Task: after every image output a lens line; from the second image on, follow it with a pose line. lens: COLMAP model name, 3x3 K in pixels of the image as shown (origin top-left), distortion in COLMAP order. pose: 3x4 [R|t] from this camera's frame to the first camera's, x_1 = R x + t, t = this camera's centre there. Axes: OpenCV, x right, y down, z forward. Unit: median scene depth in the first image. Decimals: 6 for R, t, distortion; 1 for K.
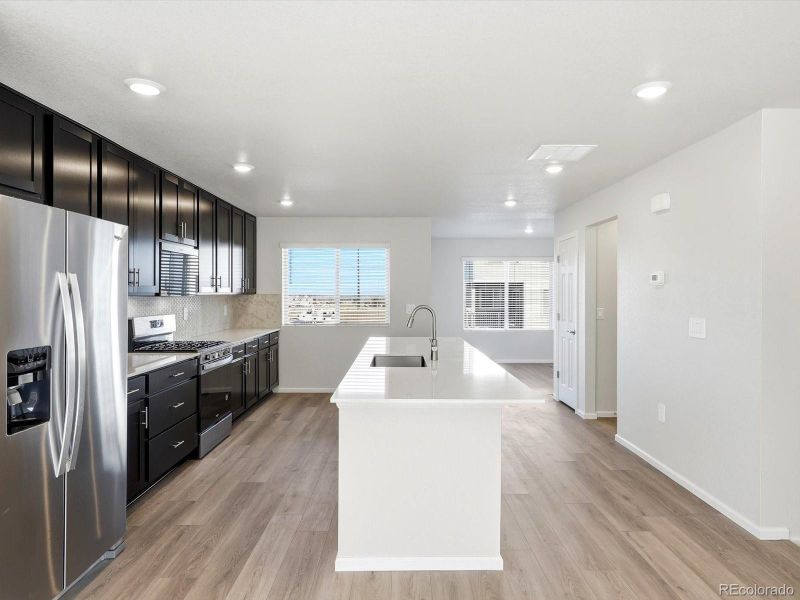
lens RADIAL K [[496.0, 0, 400.0], [0, 496.0, 300.0], [0, 0, 1]] dist [-0.000014, -0.000336]
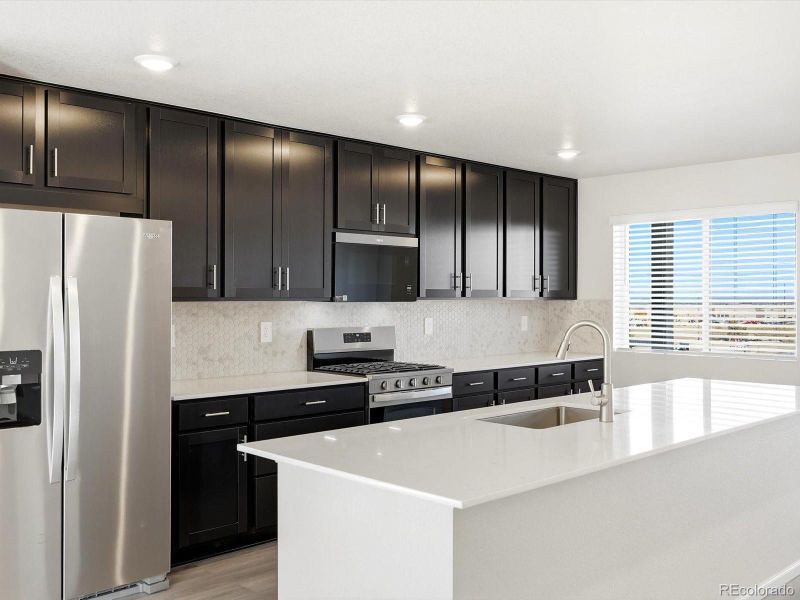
lens RADIAL K [[794.0, 0, 400.0], [0, 794.0, 300.0], [0, 0, 1]] dist [0.005525, 0.007735]
pose [[0.697412, 0.004740, -0.716655, 0.325198], [-0.013363, 0.999890, -0.006390, -0.001921], [0.716546, 0.014033, 0.697399, 0.137441]]
